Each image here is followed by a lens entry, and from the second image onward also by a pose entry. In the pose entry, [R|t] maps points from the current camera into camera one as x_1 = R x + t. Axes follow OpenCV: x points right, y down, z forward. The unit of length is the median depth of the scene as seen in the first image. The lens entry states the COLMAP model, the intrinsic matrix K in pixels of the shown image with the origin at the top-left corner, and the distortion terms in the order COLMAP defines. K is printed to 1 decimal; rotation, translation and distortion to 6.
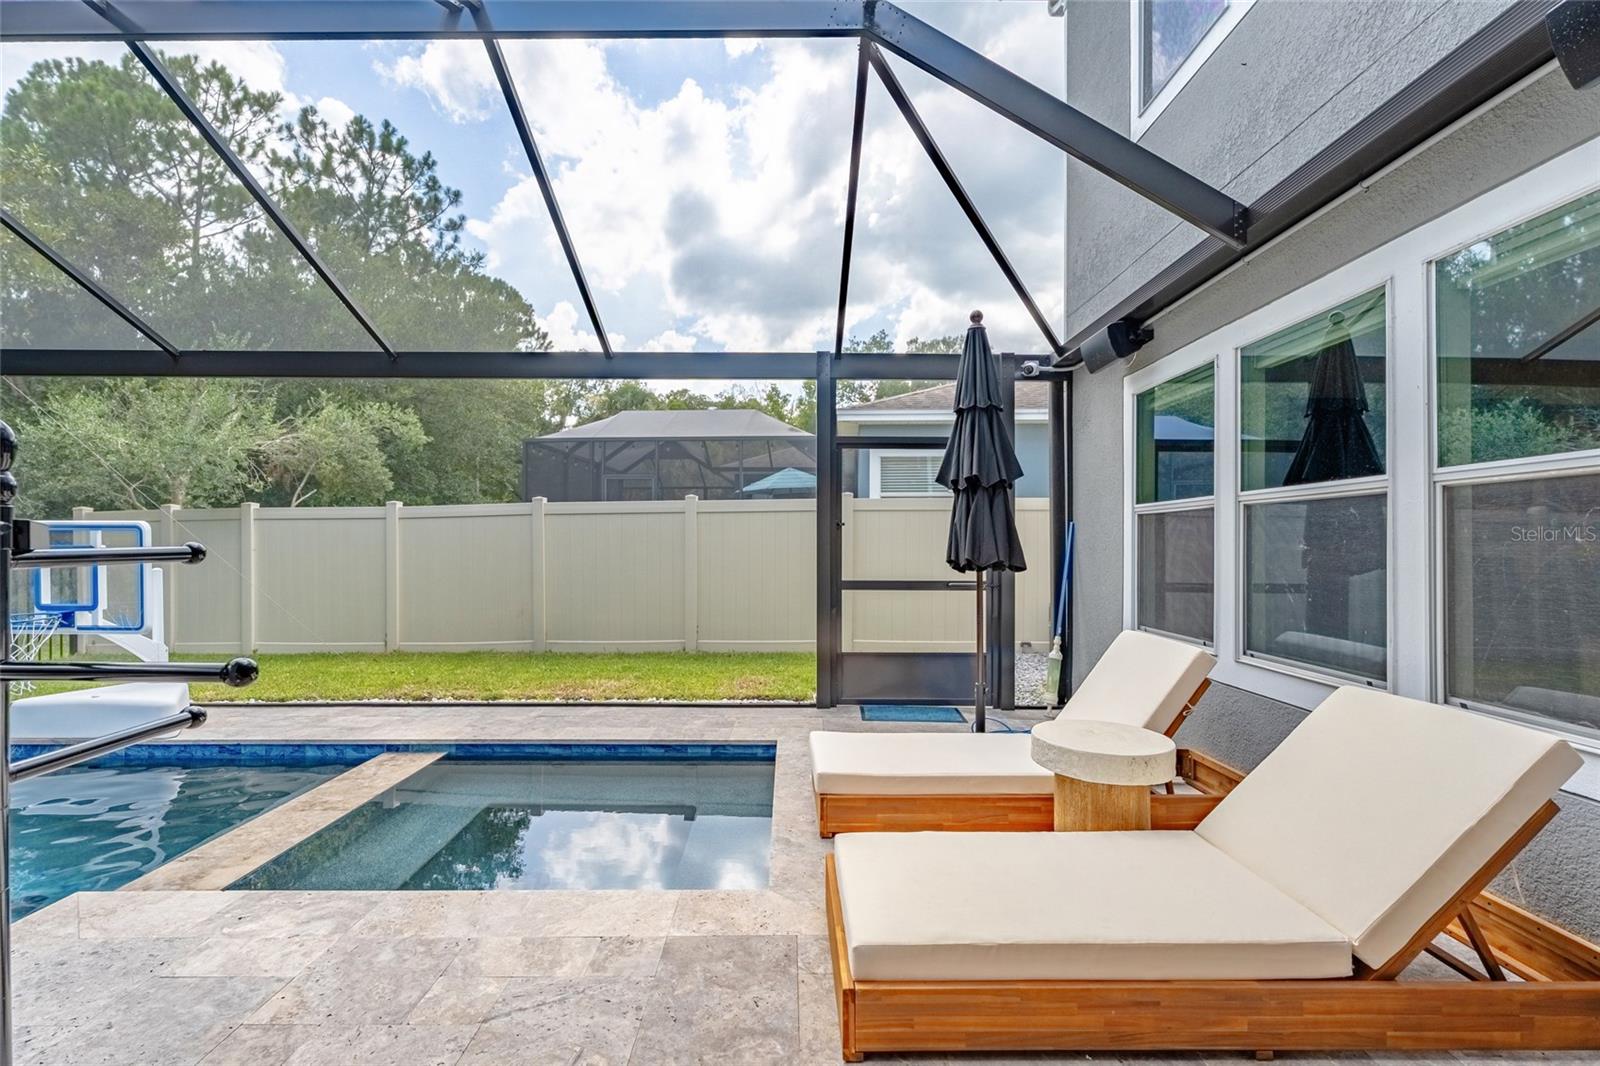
lens RADIAL K [[715.8, 0, 794.4], [0, 715.8, 541.6], [0, 0, 1]] dist [0.000343, 0.000019]
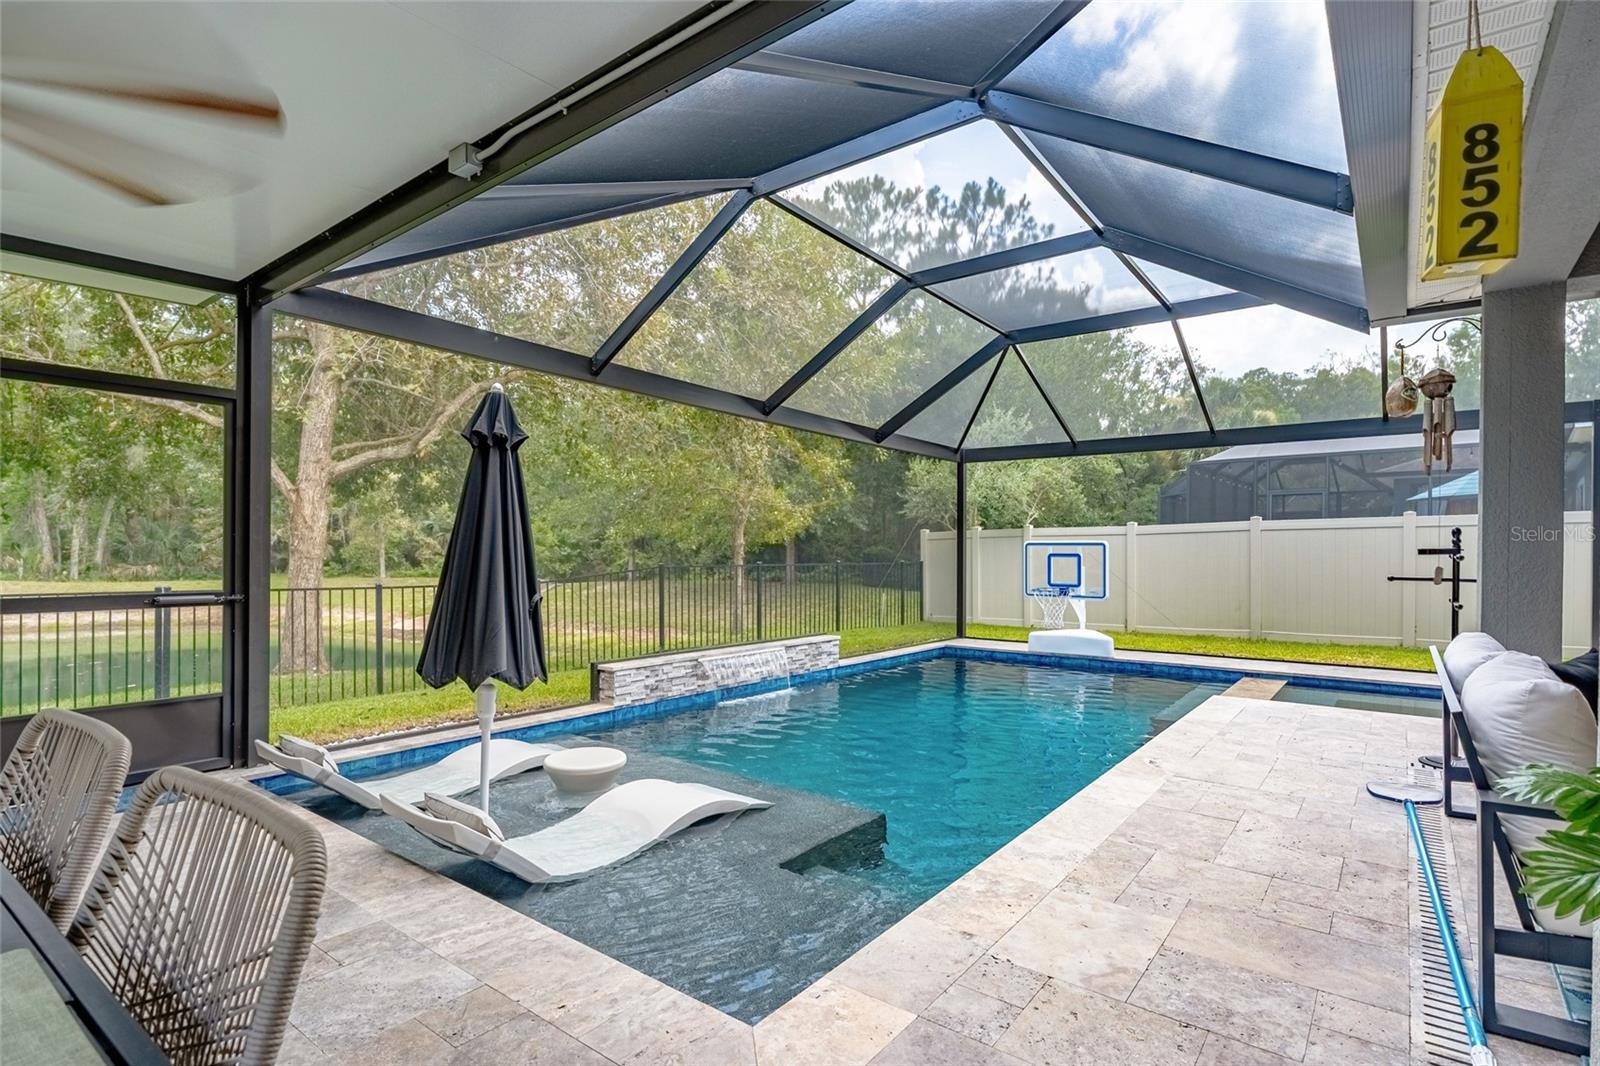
lens RADIAL K [[781.3, 0, 828.5], [0, 781.3, 547.0], [0, 0, 1]] dist [-0.000839, 0.000077]
pose [[0.796308, -0.001641, -0.604889, -0.036105], [-0.002161, 0.999982, -0.005557, 0.000356], [0.604887, 0.005732, 0.796291, -0.158517]]
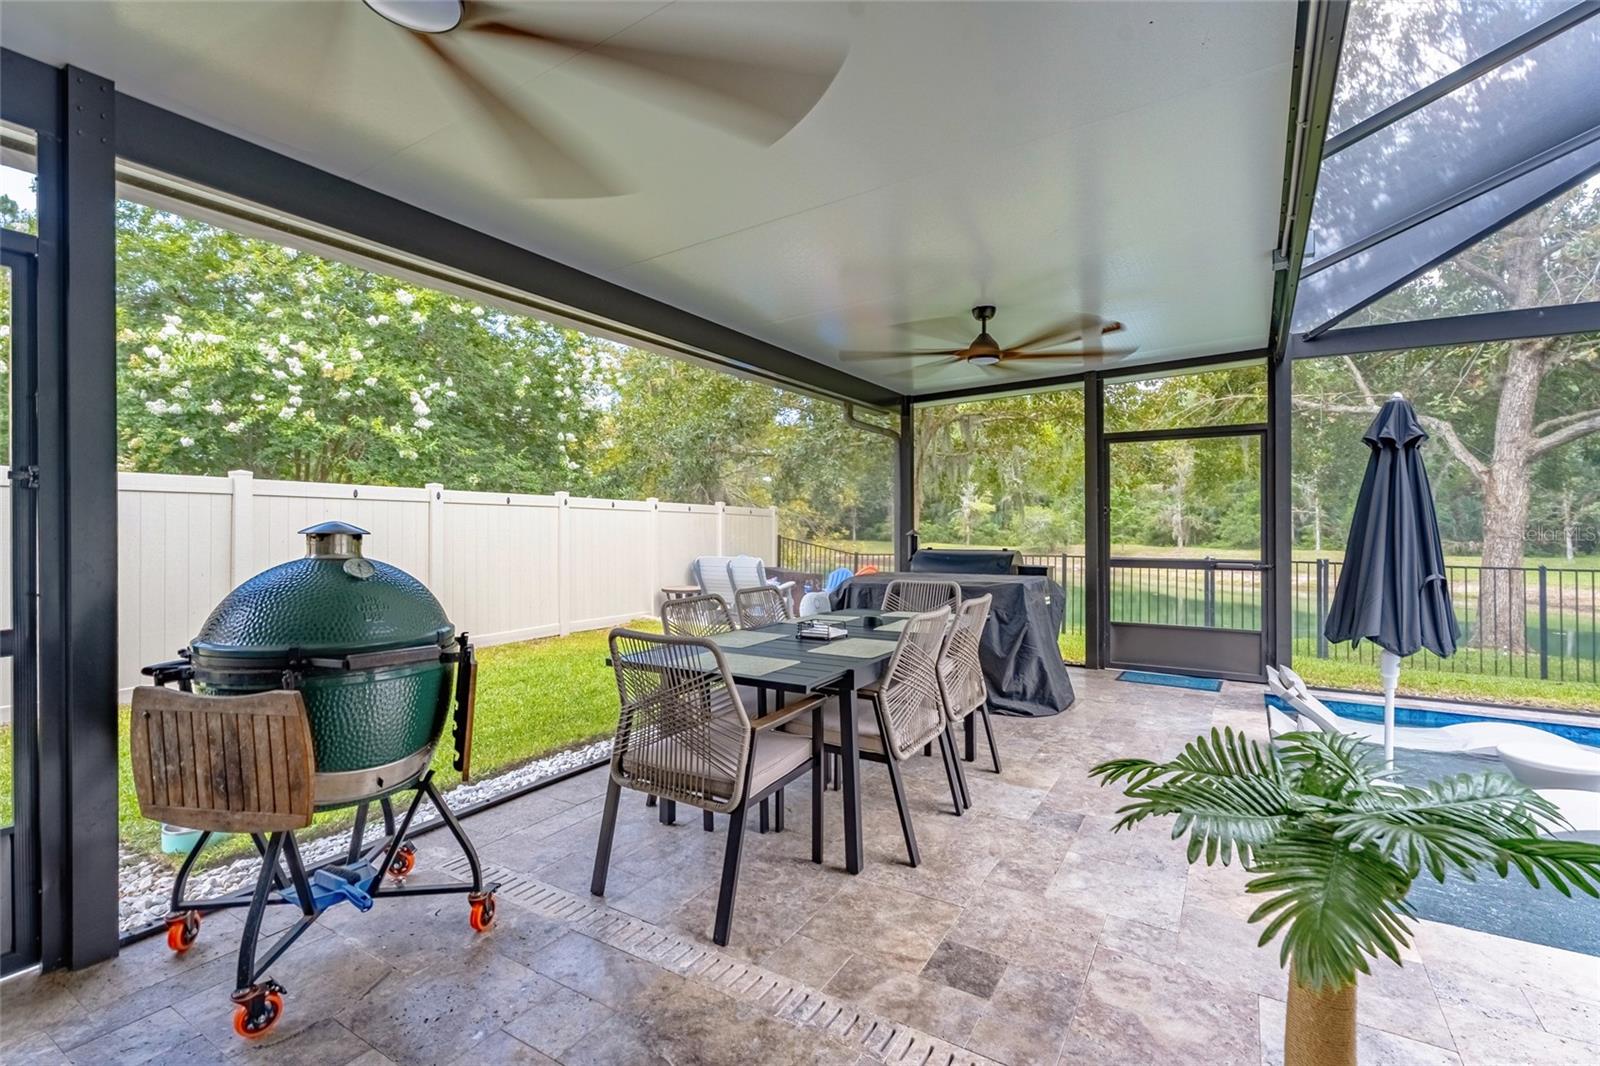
lens RADIAL K [[719.9, 0, 786.8], [0, 719.9, 529.0], [0, 0, 1]] dist [-0.000092, -0.000056]
pose [[-0.545097, 0.003003, -0.838368, 0.011459], [0.001630, 0.999995, 0.002523, -0.001155], [0.838371, 0.000009, -0.545100, -0.120509]]
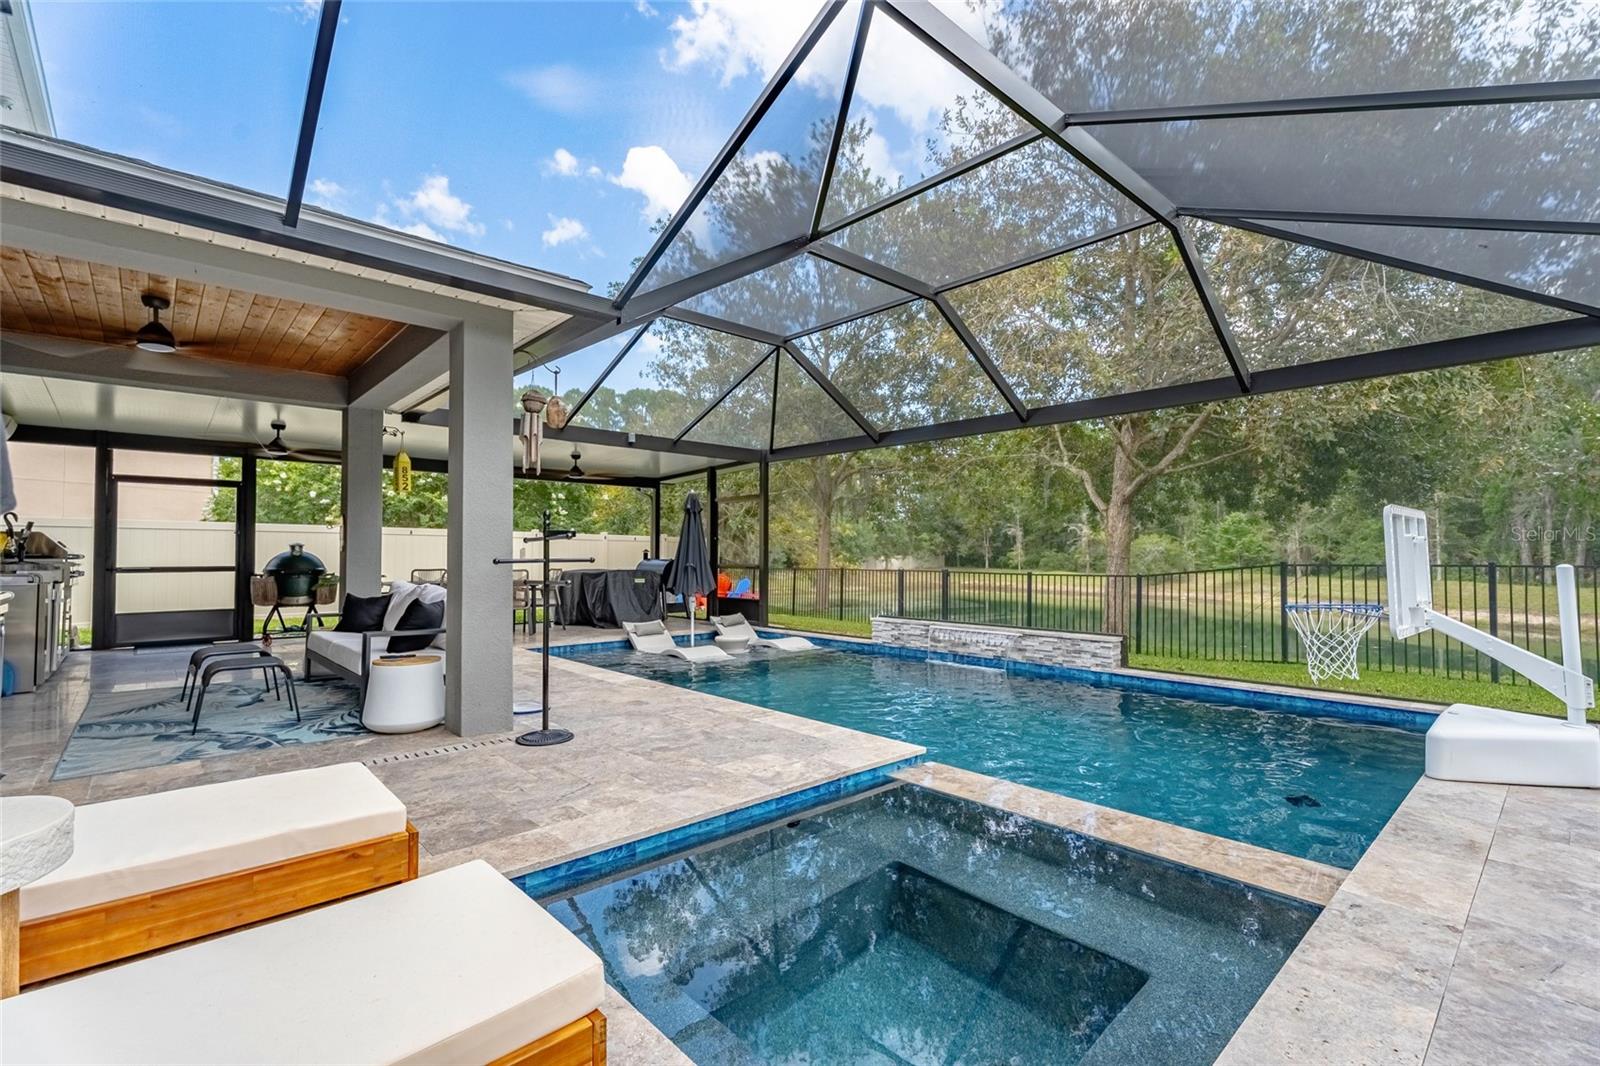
lens RADIAL K [[715.8, 0, 794.4], [0, 715.8, 541.6], [0, 0, 1]] dist [0.000343, 0.000019]
pose [[-0.740428, -0.013966, -0.671990, 0.022762], [0.001433, 0.999749, -0.022357, 0.004079], [0.672134, -0.017517, -0.740222, 0.143011]]
